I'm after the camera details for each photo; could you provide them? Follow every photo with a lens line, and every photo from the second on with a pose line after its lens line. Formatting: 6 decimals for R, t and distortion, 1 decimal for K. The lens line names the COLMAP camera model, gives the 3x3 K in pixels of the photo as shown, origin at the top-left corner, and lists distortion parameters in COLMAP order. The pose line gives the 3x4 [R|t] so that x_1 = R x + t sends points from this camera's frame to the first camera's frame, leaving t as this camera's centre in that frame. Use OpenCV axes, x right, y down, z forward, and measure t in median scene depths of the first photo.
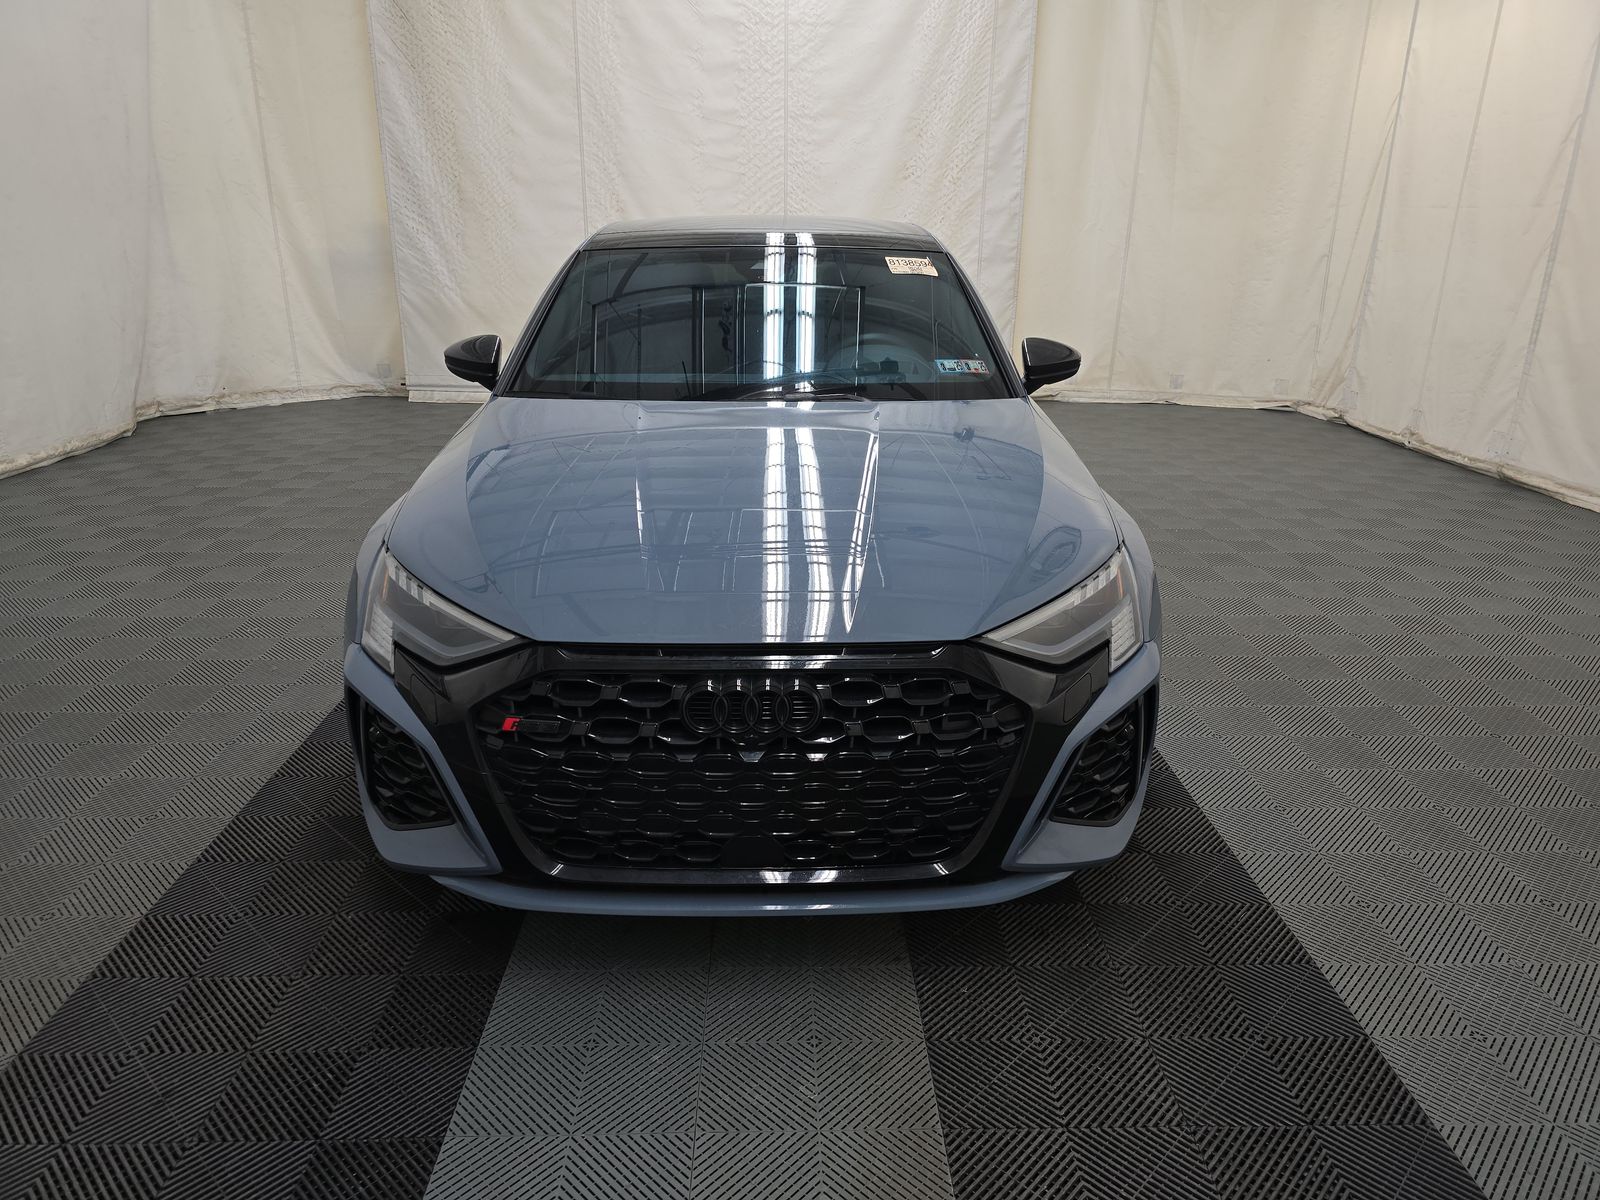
lens RADIAL K [[1073.8, 0, 797.1], [0, 1073.8, 605.8], [0, 0, 1]] dist [-0.001692, -0.021250]
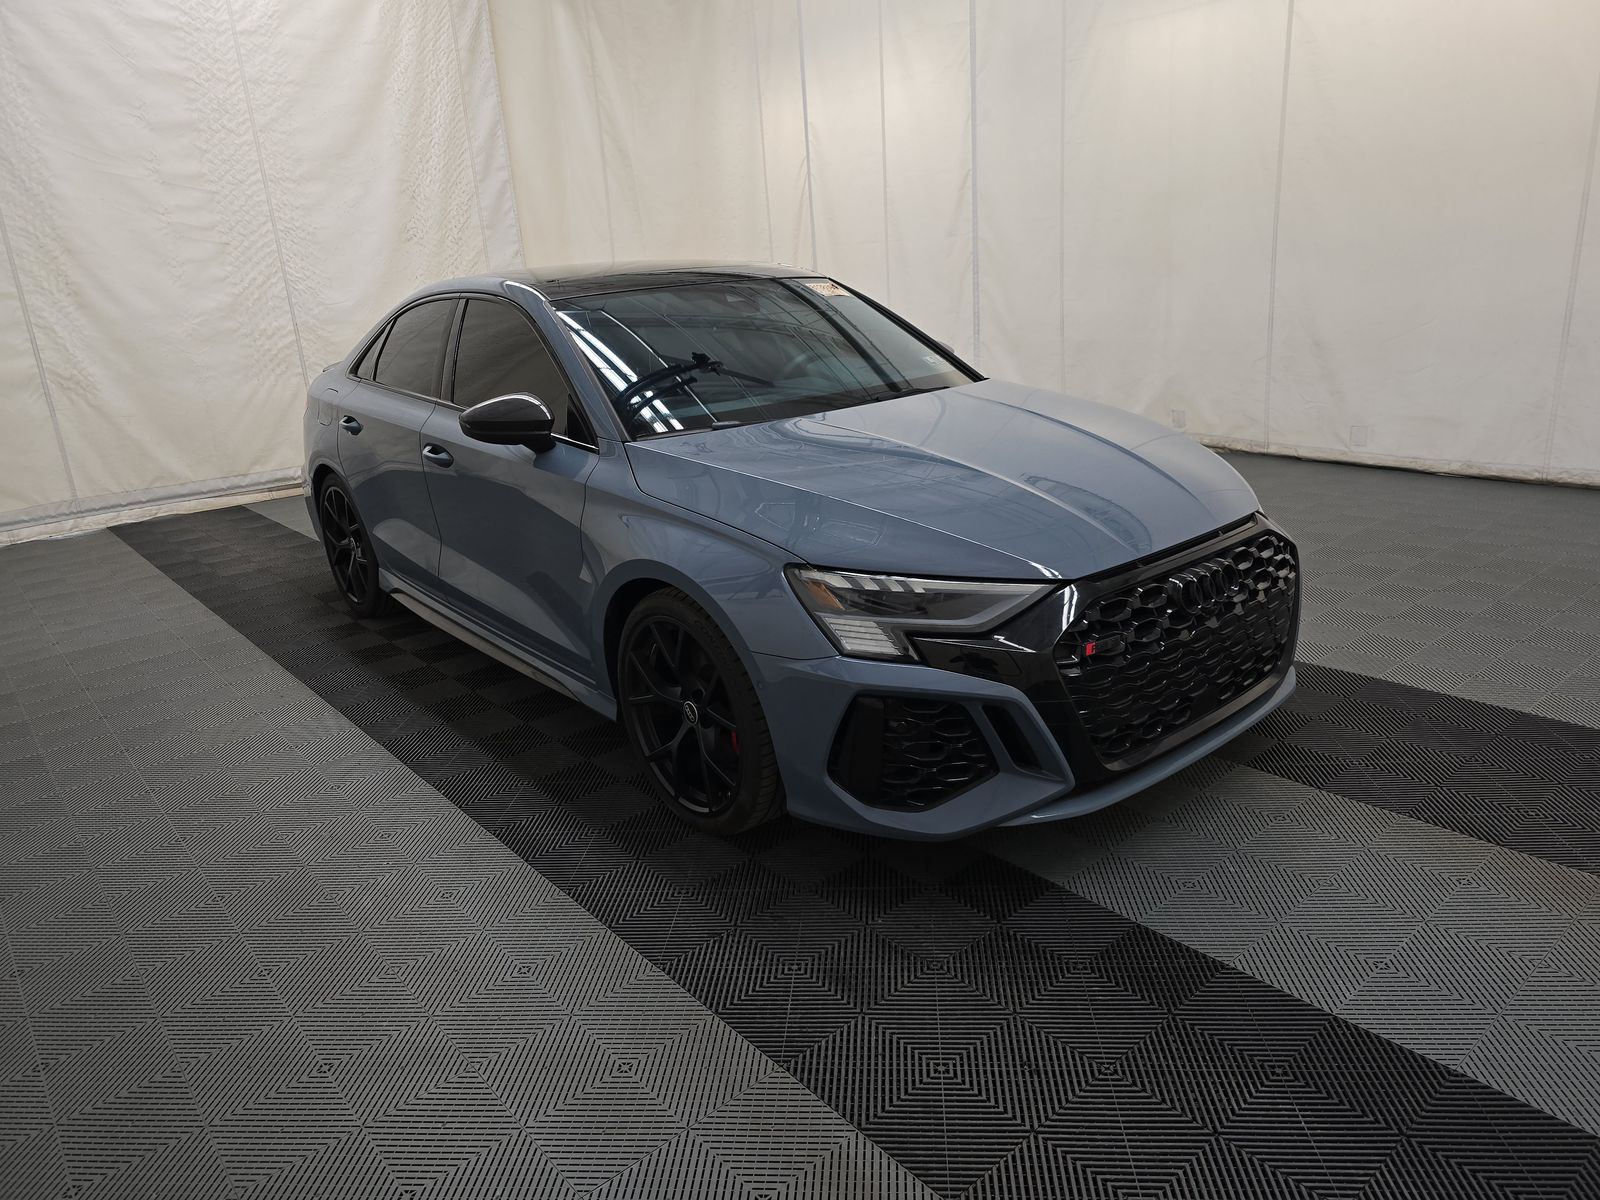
lens RADIAL K [[1073.8, 0, 792.5], [0, 1073.8, 605.8], [0, 0, 1]] dist [-0.001692, -0.021250]
pose [[0.763237, -0.240847, 0.599551, -0.303029], [0.275096, 0.960752, 0.035746, -0.016960], [-0.584629, 0.137652, 0.799538, 0.059307]]
